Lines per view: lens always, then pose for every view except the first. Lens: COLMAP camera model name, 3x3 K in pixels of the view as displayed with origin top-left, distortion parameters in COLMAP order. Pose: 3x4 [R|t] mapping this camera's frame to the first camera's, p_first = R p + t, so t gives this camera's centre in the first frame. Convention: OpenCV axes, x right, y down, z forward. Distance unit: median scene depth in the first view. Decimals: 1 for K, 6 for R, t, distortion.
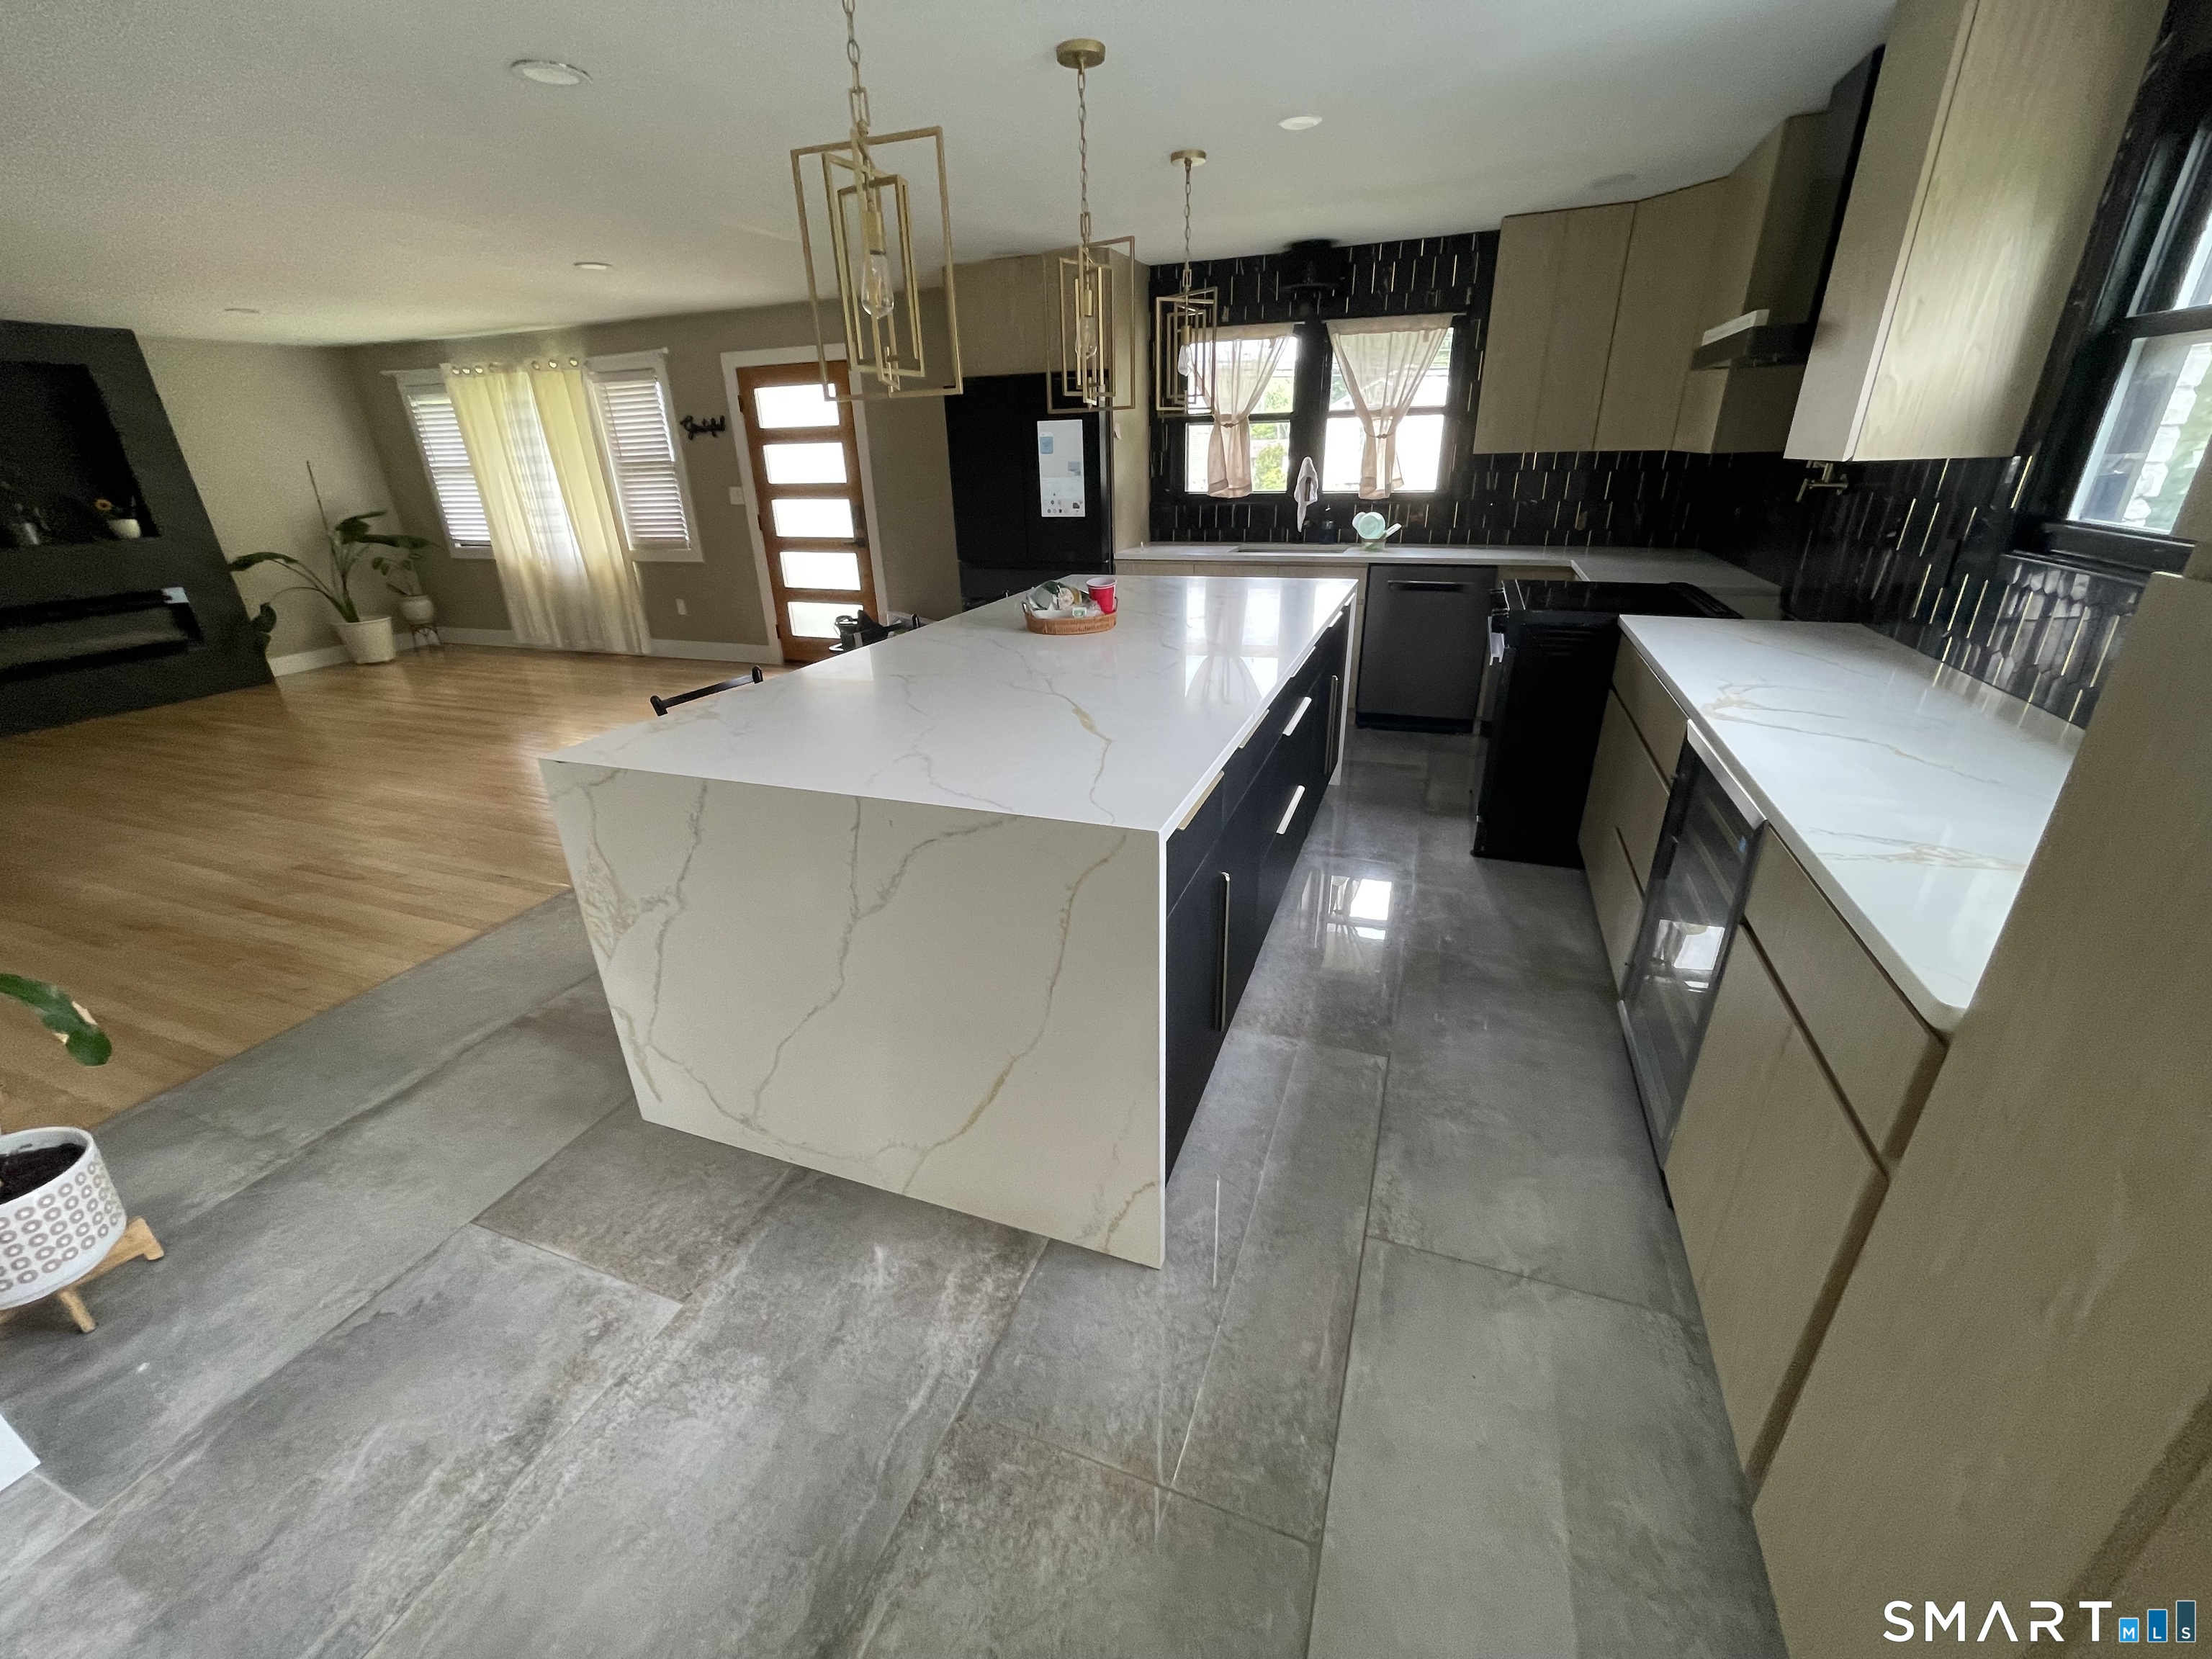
lens RADIAL K [[891.2, 0, 1095.6], [0, 891.2, 833.0], [0, 0, 1]] dist [-0.000081, 0.001191]
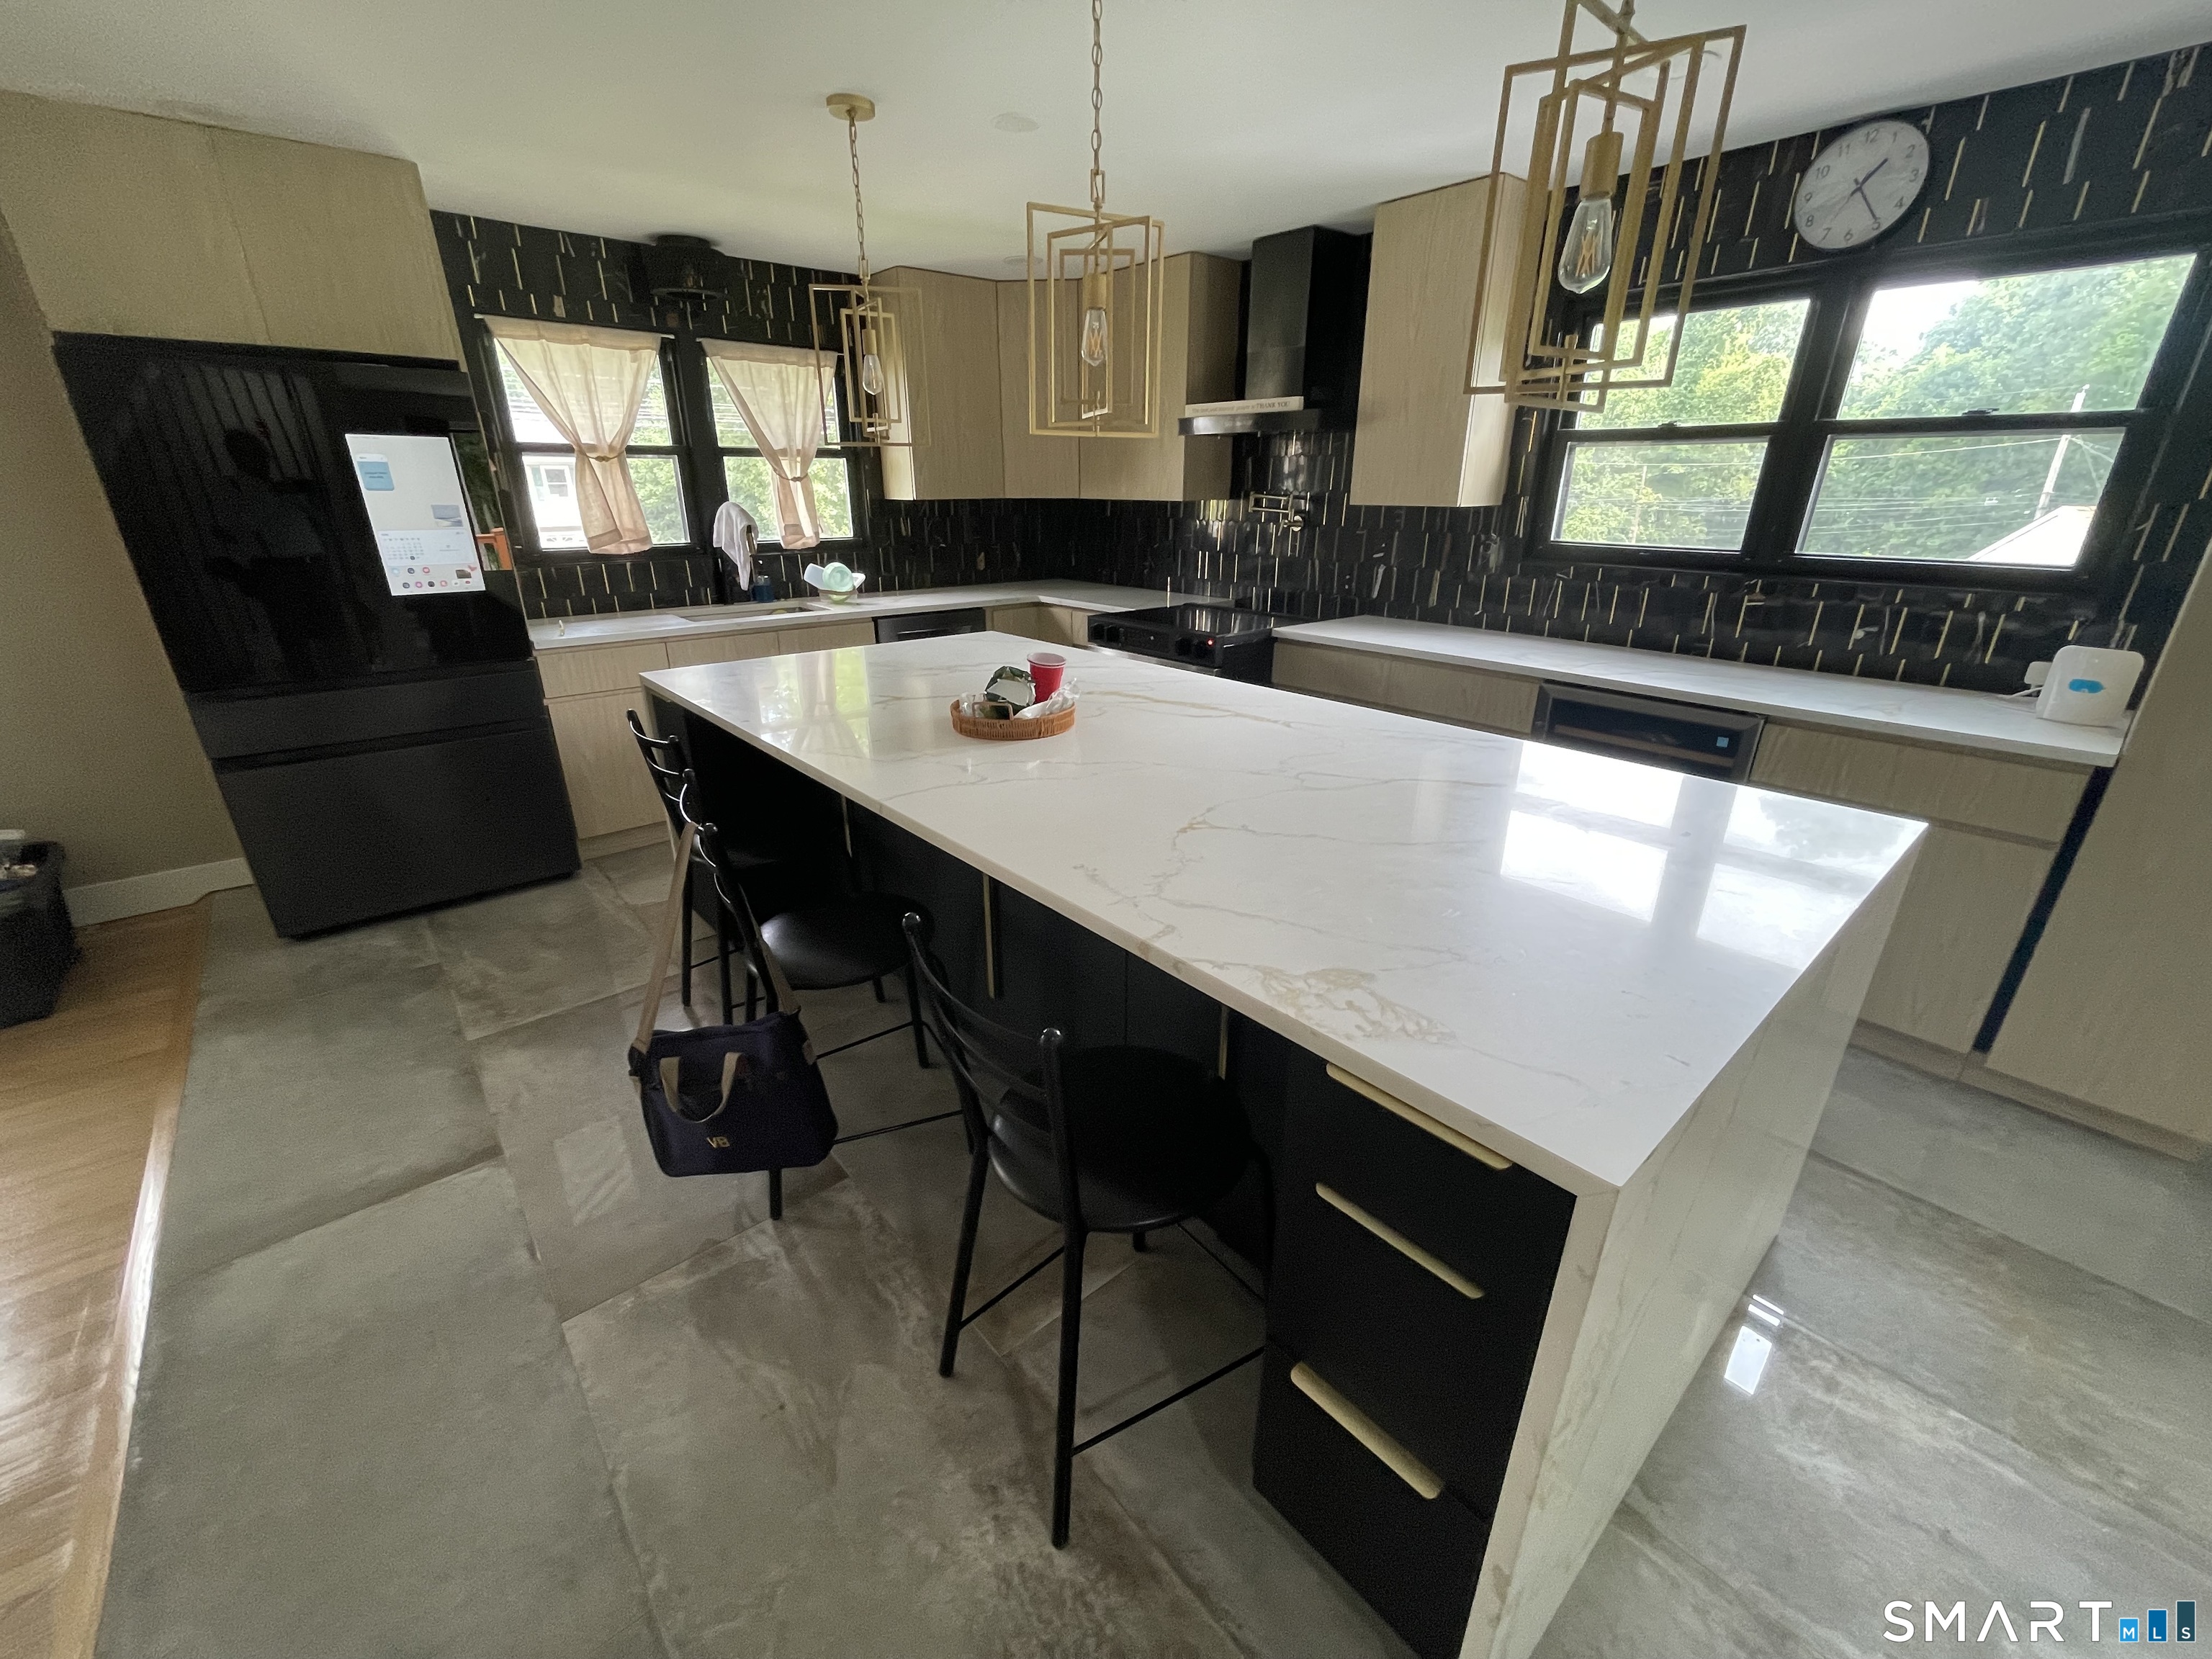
lens RADIAL K [[900.4, 0, 1104.1], [0, 900.4, 838.9], [0, 0, 1]] dist [-0.021410, 0.011384]
pose [[0.476312, -0.298807, 0.826947, -0.887896], [0.334258, 0.931412, 0.144025, -0.324188], [-0.813264, 0.207813, 0.543522, 0.803570]]
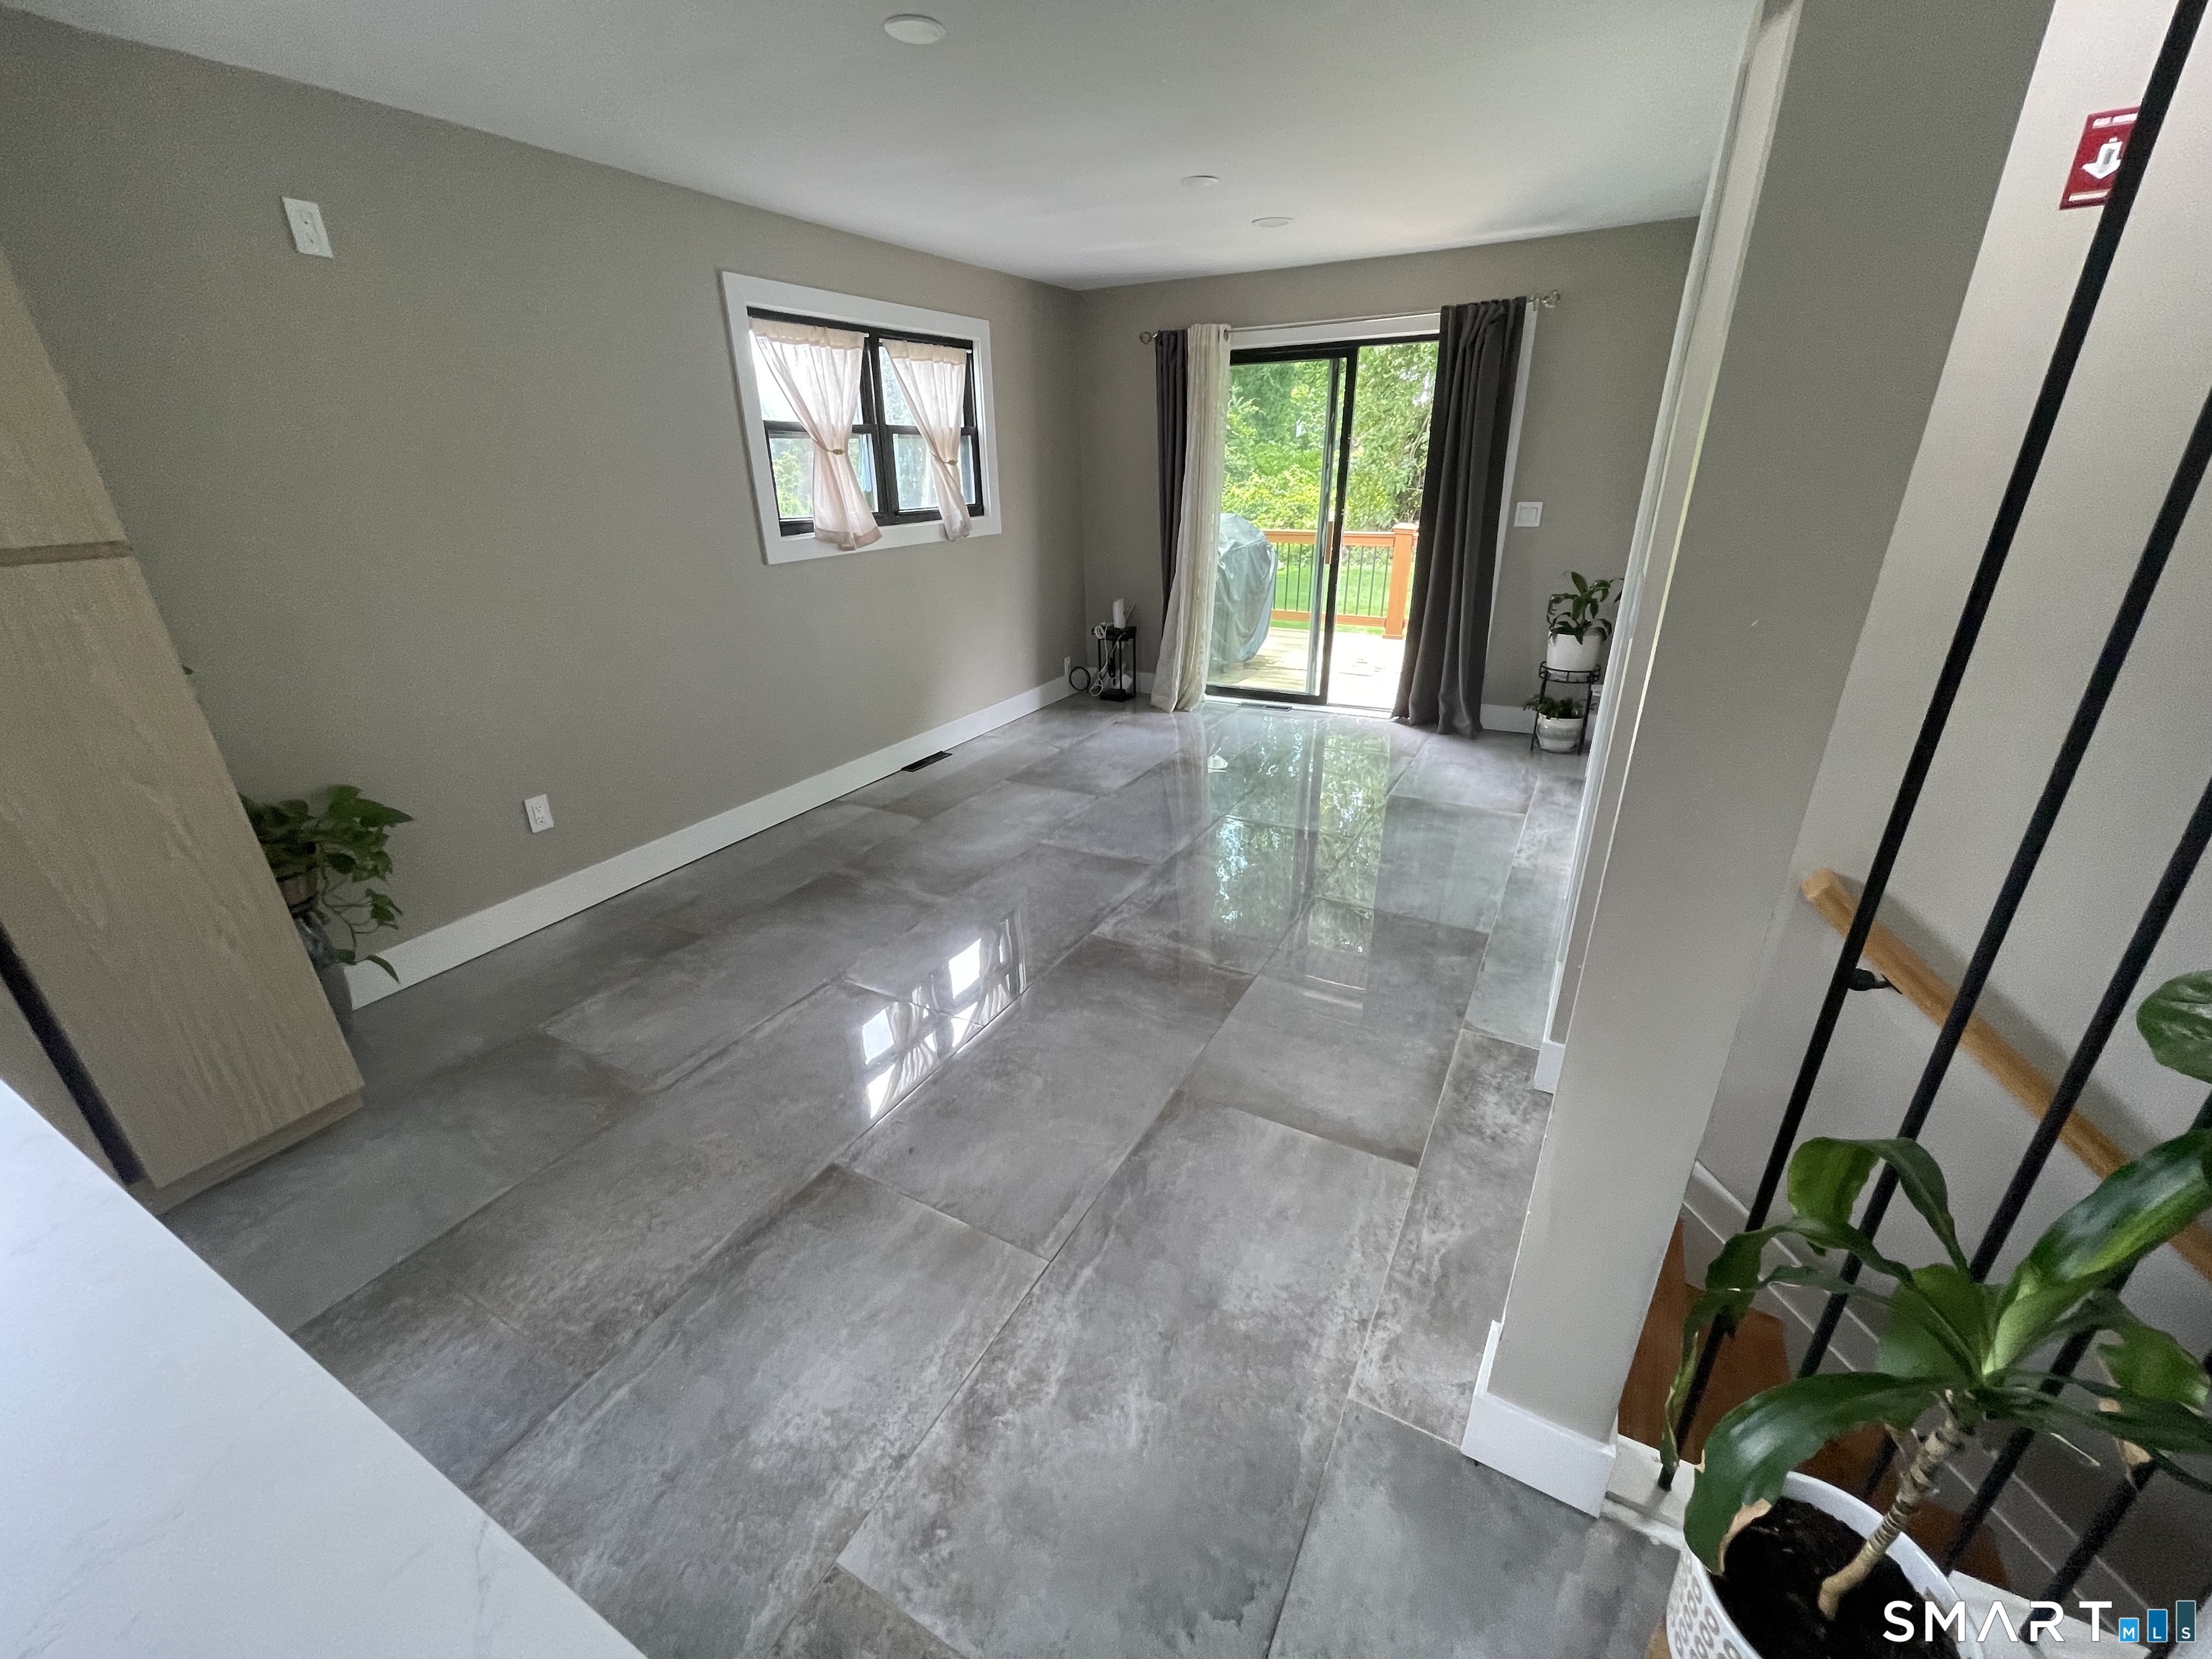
lens RADIAL K [[891.2, 0, 1095.6], [0, 891.2, 833.0], [0, 0, 1]] dist [-0.000081, 0.001191]
pose [[-0.988732, -0.004423, 0.149632, -0.638347], [0.104390, 0.696051, 0.710363, -0.346233], [-0.107293, 0.717979, -0.687746, 0.844153]]
